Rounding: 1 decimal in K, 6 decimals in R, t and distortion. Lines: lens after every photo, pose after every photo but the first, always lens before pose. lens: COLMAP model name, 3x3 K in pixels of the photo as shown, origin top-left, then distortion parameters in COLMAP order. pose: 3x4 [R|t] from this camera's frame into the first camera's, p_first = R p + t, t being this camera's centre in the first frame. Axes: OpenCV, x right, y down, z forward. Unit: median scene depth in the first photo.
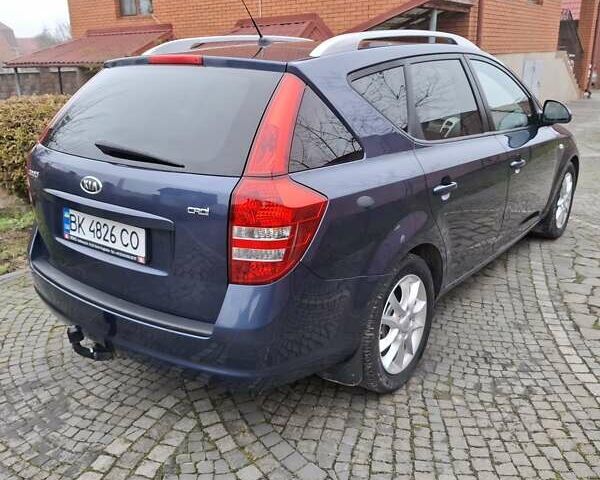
lens RADIAL K [[550.8, 0, 300.0], [0, 550.8, 240.0], [0, 0, 1]] dist [0.131941, -0.202866]
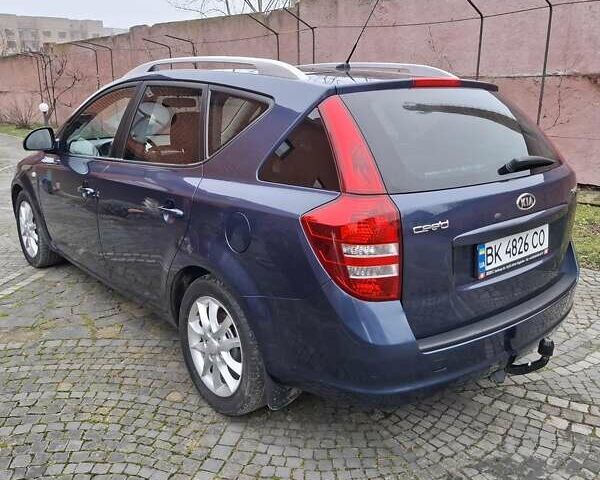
lens RADIAL K [[550.8, 0, 300.0], [0, 550.8, 240.0], [0, 0, 1]] dist [0.131941, -0.202866]
pose [[0.205484, -0.257690, 0.944125, -1.399923], [0.300671, 0.934677, 0.189671, -0.340713], [-0.931329, 0.244897, 0.269541, 1.088311]]
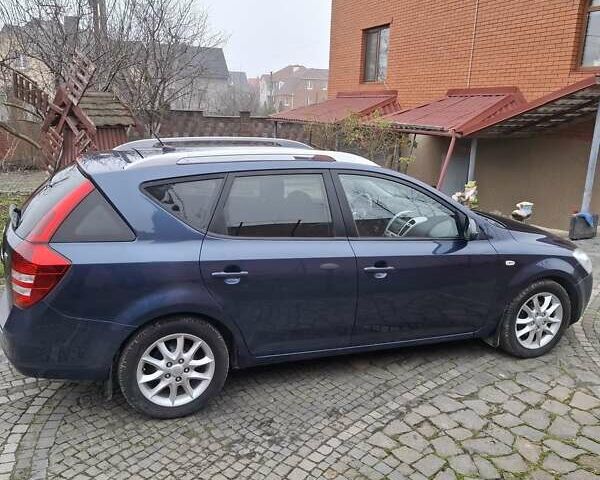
lens RADIAL K [[550.8, 0, 300.0], [0, 550.8, 240.0], [0, 0, 1]] dist [0.131941, -0.202866]
pose [[0.855756, 0.168732, -0.489092, 1.228043], [-0.206081, 0.978263, -0.023086, -0.213950], [0.474565, 0.120548, 0.871927, -0.054446]]
